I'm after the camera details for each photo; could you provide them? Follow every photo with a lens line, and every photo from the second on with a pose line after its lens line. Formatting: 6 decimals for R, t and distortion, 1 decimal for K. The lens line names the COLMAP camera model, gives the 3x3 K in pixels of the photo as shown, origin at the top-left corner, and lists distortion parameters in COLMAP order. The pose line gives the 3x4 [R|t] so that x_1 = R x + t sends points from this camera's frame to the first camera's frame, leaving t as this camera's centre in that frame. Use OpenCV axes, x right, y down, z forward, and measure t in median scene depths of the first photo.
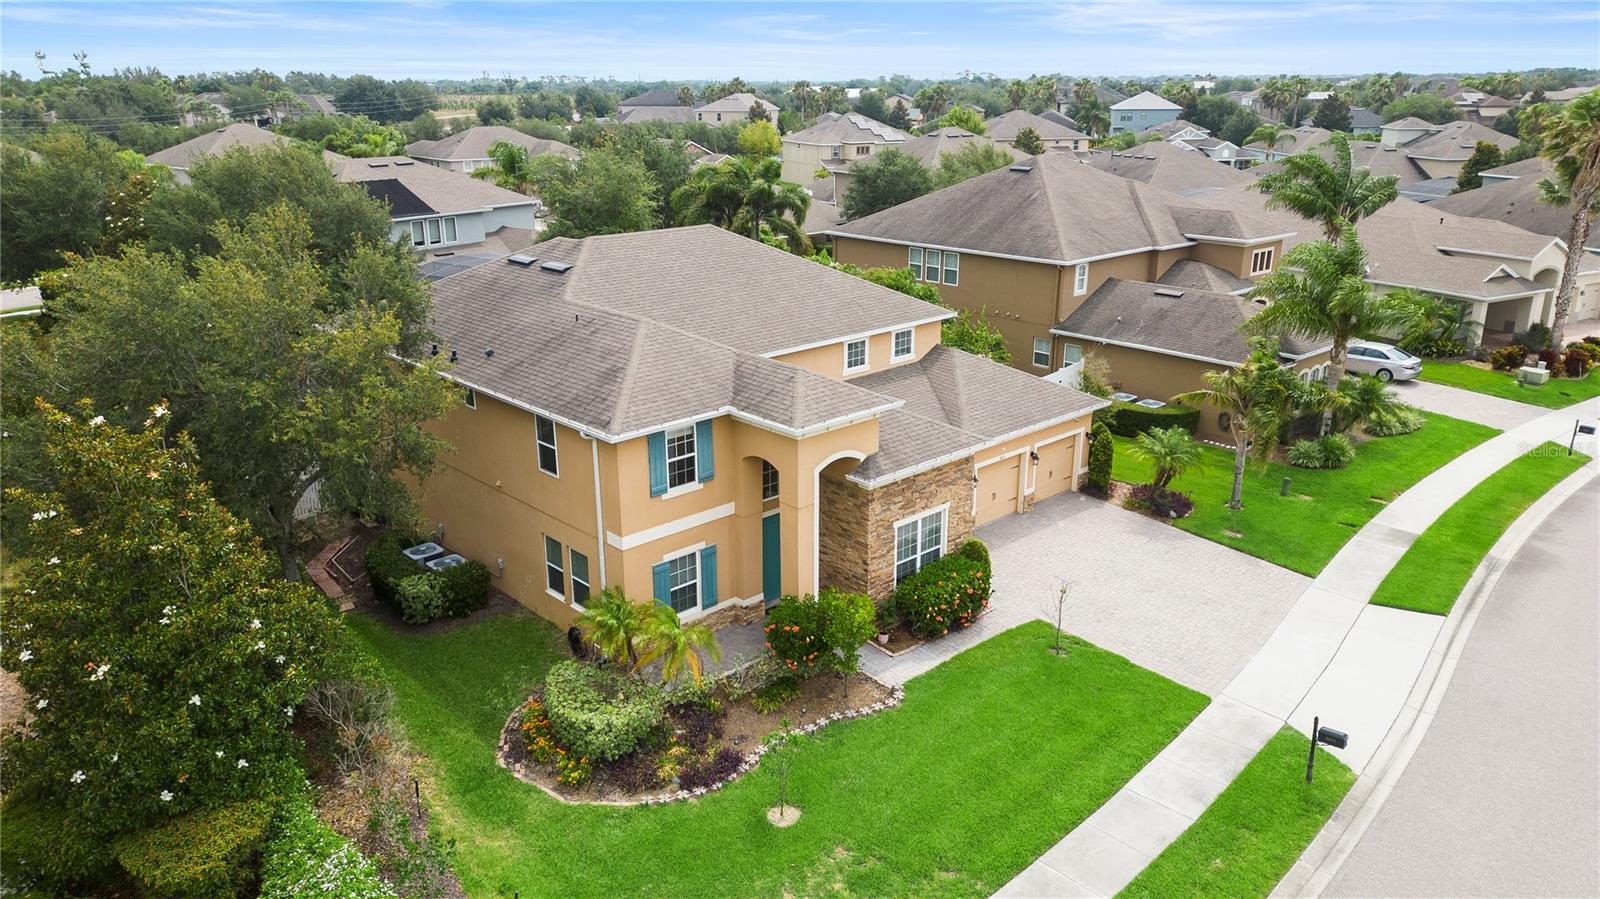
lens RADIAL K [[1111.7, 0, 800.0], [0, 1111.7, 449.5], [0, 0, 1]] dist [0.072965, -0.074867]
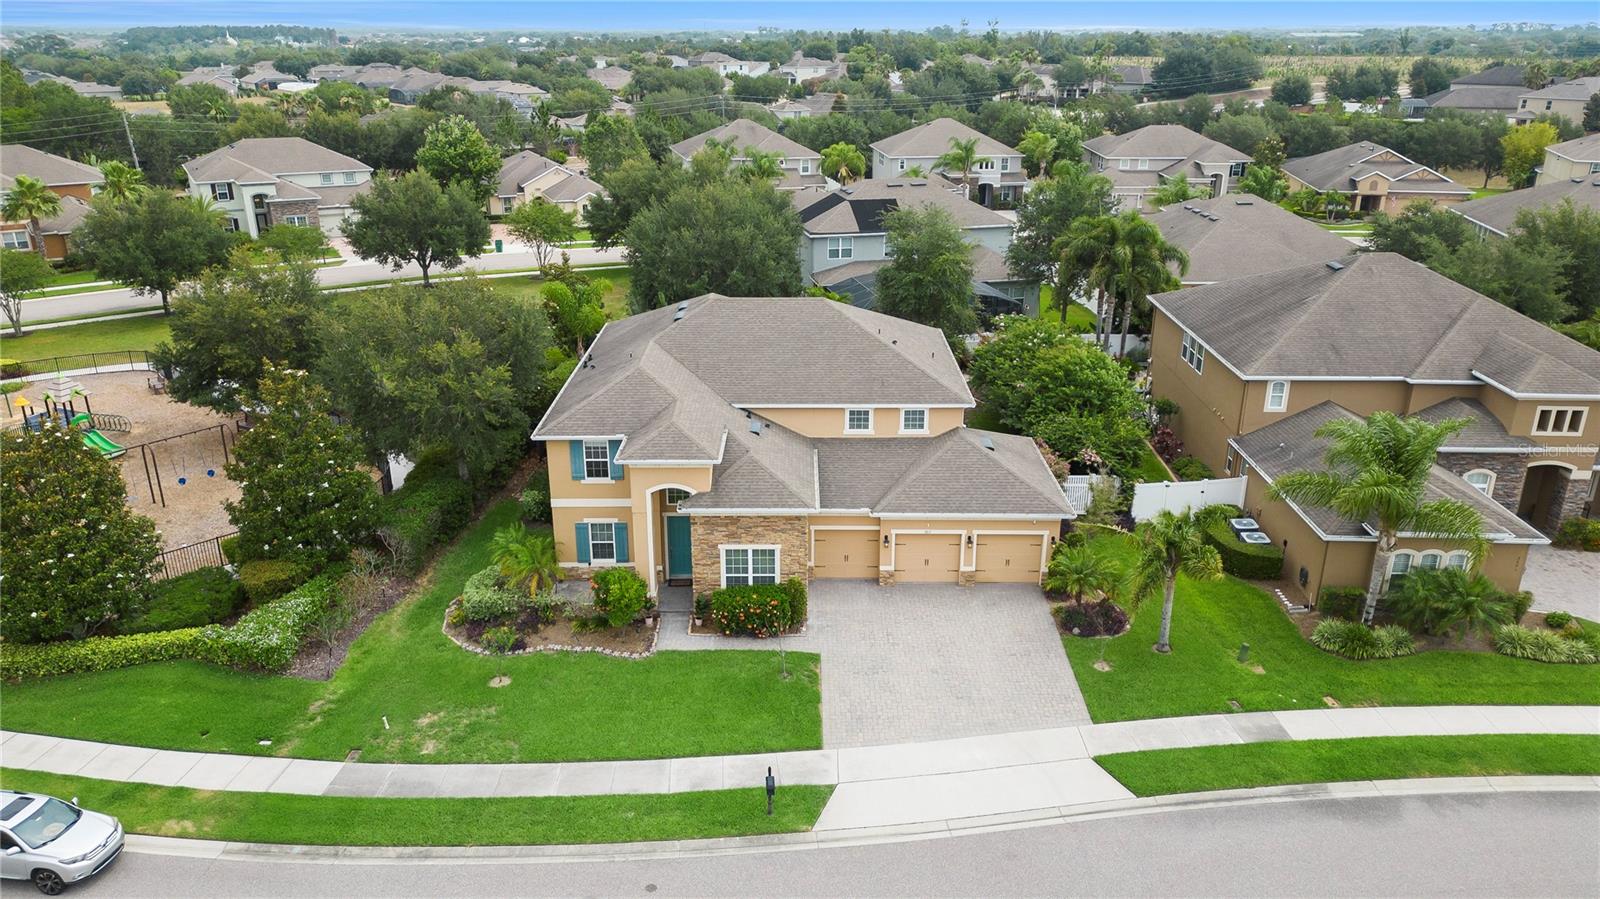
lens RADIAL K [[1111.7, 0, 800.0], [0, 1111.7, 449.5], [0, 0, 1]] dist [0.072965, -0.074867]
pose [[0.735576, 0.242718, -0.632468, 0.964044], [-0.216500, 0.968877, 0.120024, -0.227262], [0.641915, 0.048642, 0.765231, -0.000240]]
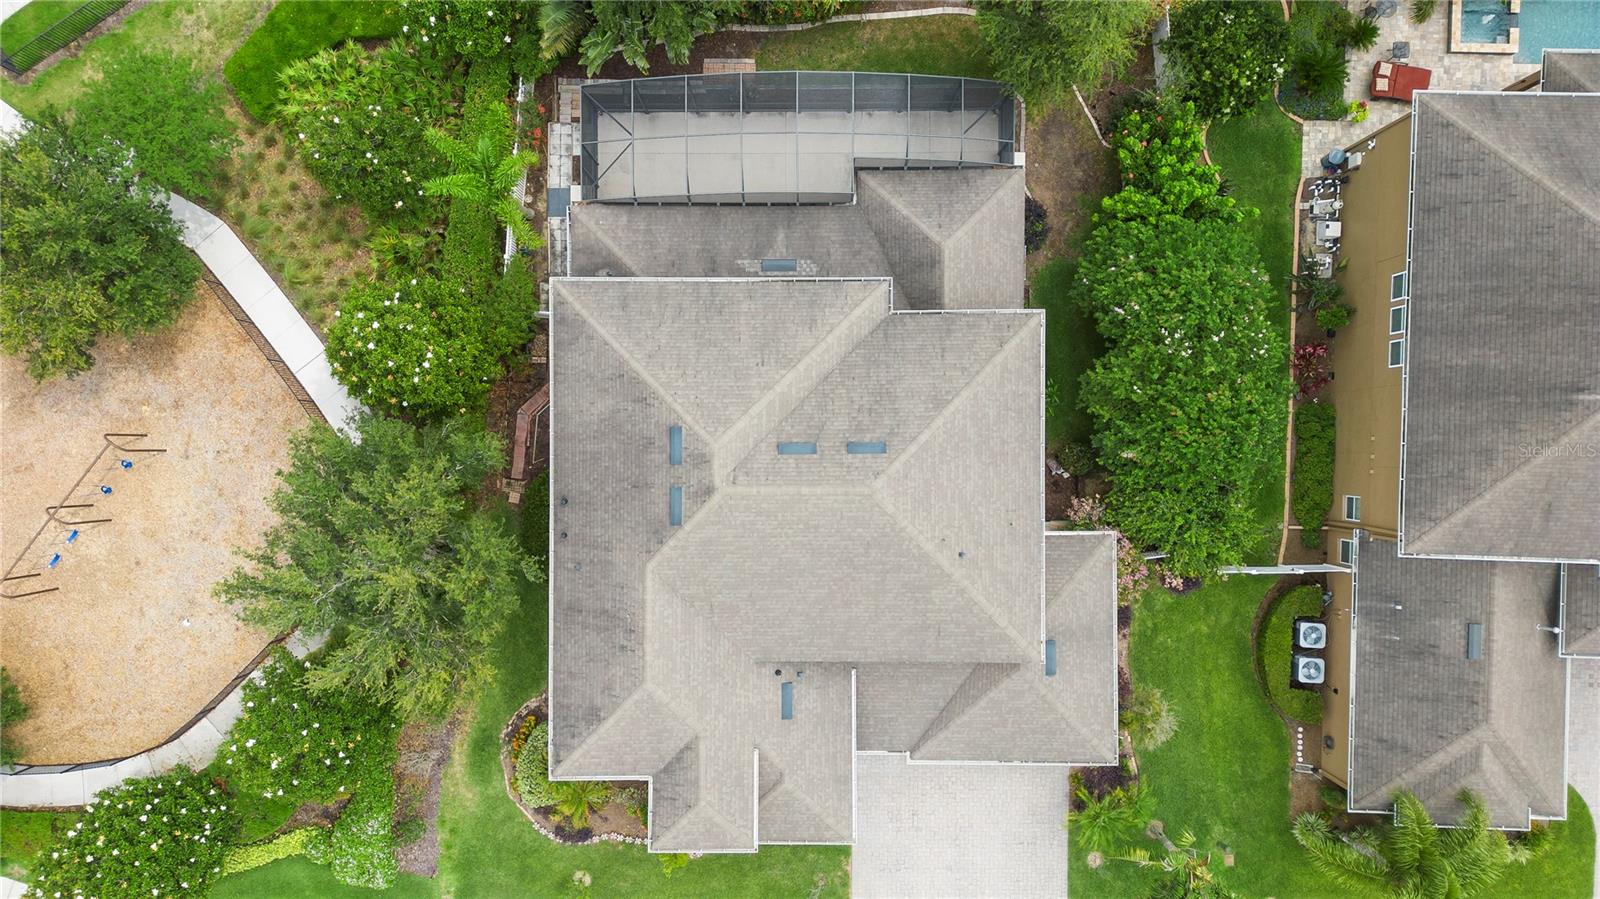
lens RADIAL K [[1111.7, 0, 800.0], [0, 1111.7, 449.5], [0, 0, 1]] dist [0.072965, -0.074867]
pose [[0.735957, 0.676944, 0.010643, -0.200575], [-0.208869, 0.212067, 0.954673, -1.360963], [0.644004, -0.704822, 0.297465, 0.900942]]
